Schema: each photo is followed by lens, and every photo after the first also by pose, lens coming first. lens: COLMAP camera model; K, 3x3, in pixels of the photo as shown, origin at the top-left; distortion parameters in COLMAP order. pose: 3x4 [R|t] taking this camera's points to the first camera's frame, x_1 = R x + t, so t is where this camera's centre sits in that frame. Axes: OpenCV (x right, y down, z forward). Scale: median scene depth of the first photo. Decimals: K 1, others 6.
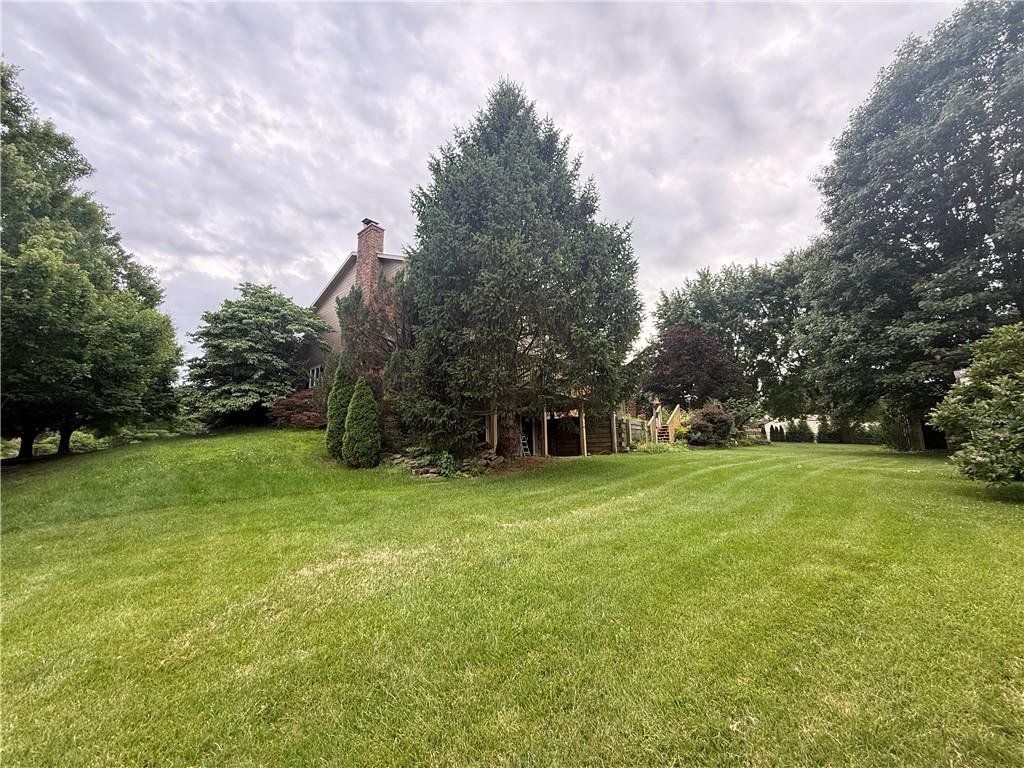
lens RADIAL K [[409.2, 0, 510.6], [0, 409.2, 382.2], [0, 0, 1]] dist [0.001334, 0.000325]
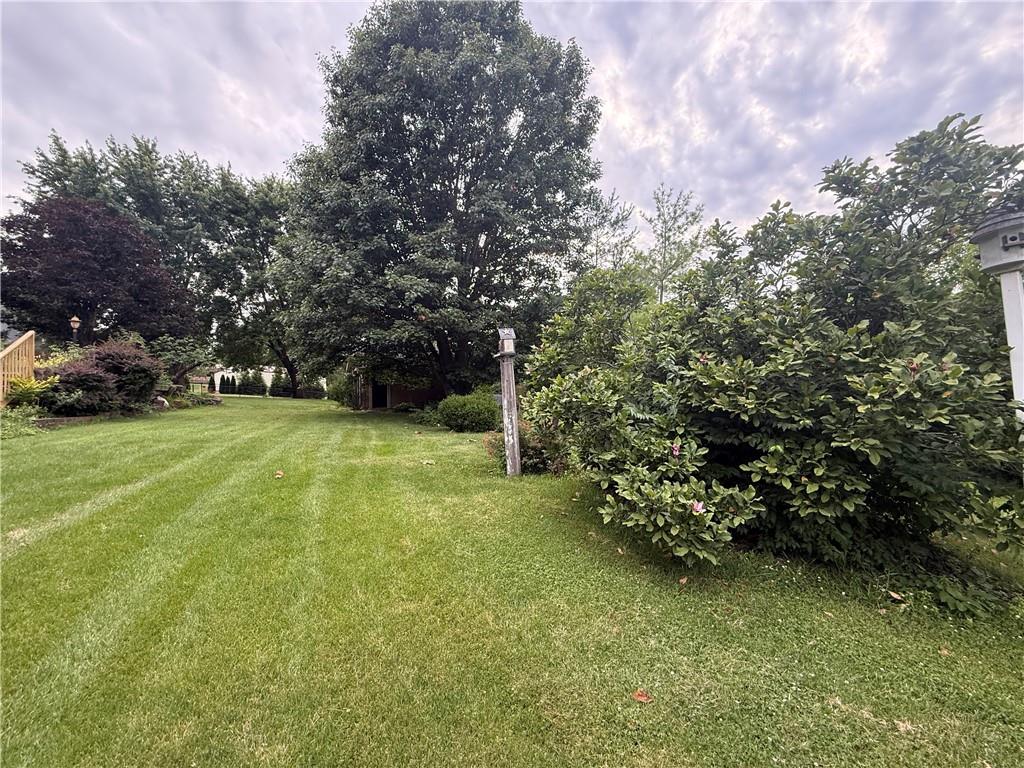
lens RADIAL K [[409.2, 0, 510.7], [0, 409.2, 384.6], [0, 0, 1]] dist [0.001334, 0.000325]
pose [[0.379872, 0.025369, 0.924691, 0.097536], [-0.146003, 0.988738, 0.032854, 0.010206], [-0.913444, -0.147488, 0.379298, 0.160674]]
